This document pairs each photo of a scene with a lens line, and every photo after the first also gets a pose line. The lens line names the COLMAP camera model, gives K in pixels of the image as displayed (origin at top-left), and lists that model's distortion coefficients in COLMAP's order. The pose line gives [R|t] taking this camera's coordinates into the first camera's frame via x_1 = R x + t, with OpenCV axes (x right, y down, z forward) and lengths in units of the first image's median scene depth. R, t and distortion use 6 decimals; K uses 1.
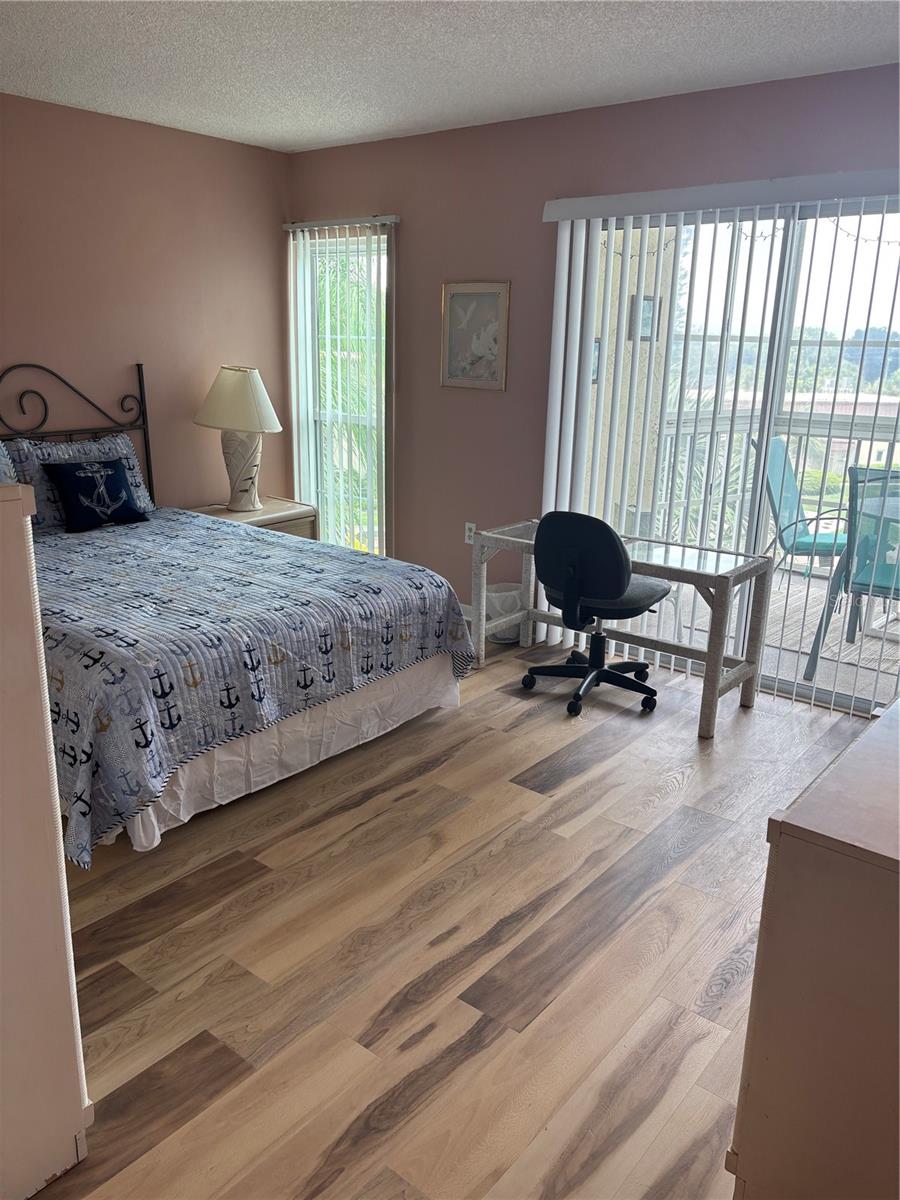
lens RADIAL K [[912.3, 0, 453.2], [0, 912.3, 604.2], [0, 0, 1]] dist [0.051311, -0.043666]
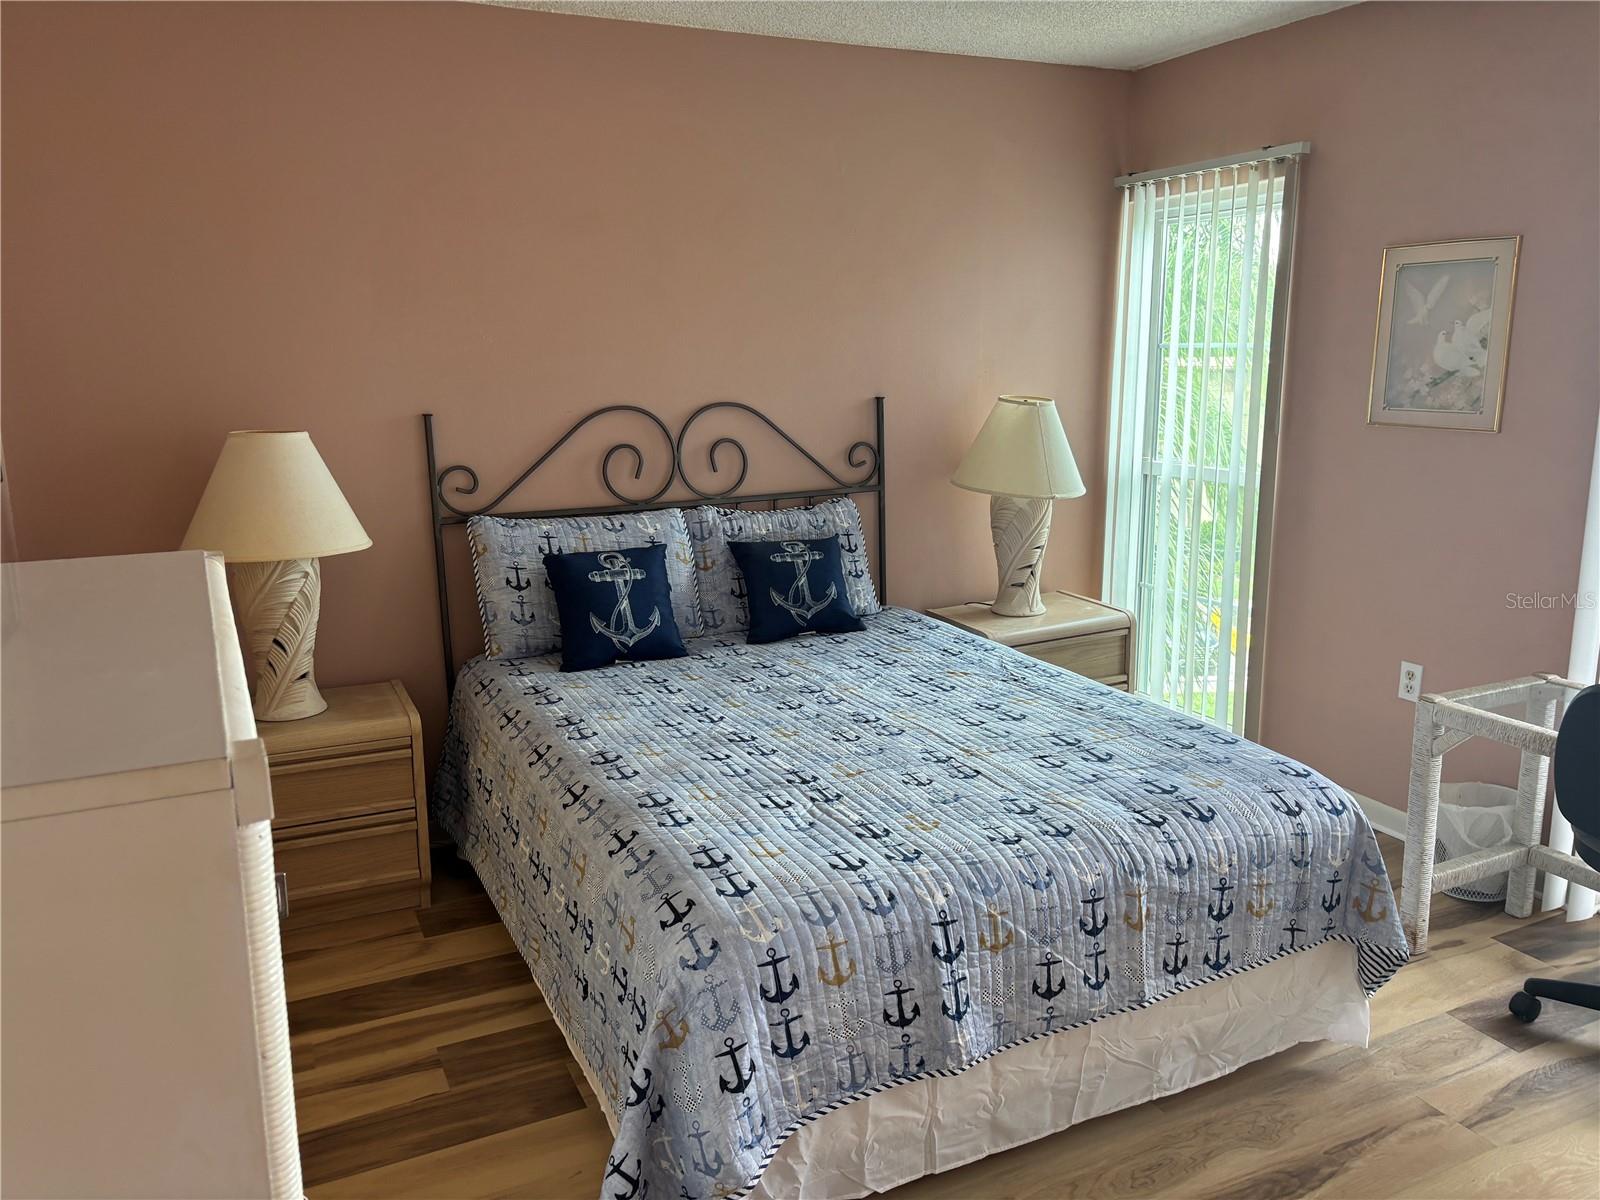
lens RADIAL K [[1216.4, 0, 793.4], [0, 1216.4, 595.8], [0, 0, 1]] dist [0.051311, -0.043666]
pose [[0.900063, 0.056399, -0.432094, 0.001147], [-0.089662, 0.994341, -0.056983, -0.070573], [0.426435, 0.090030, 0.900027, 0.211187]]
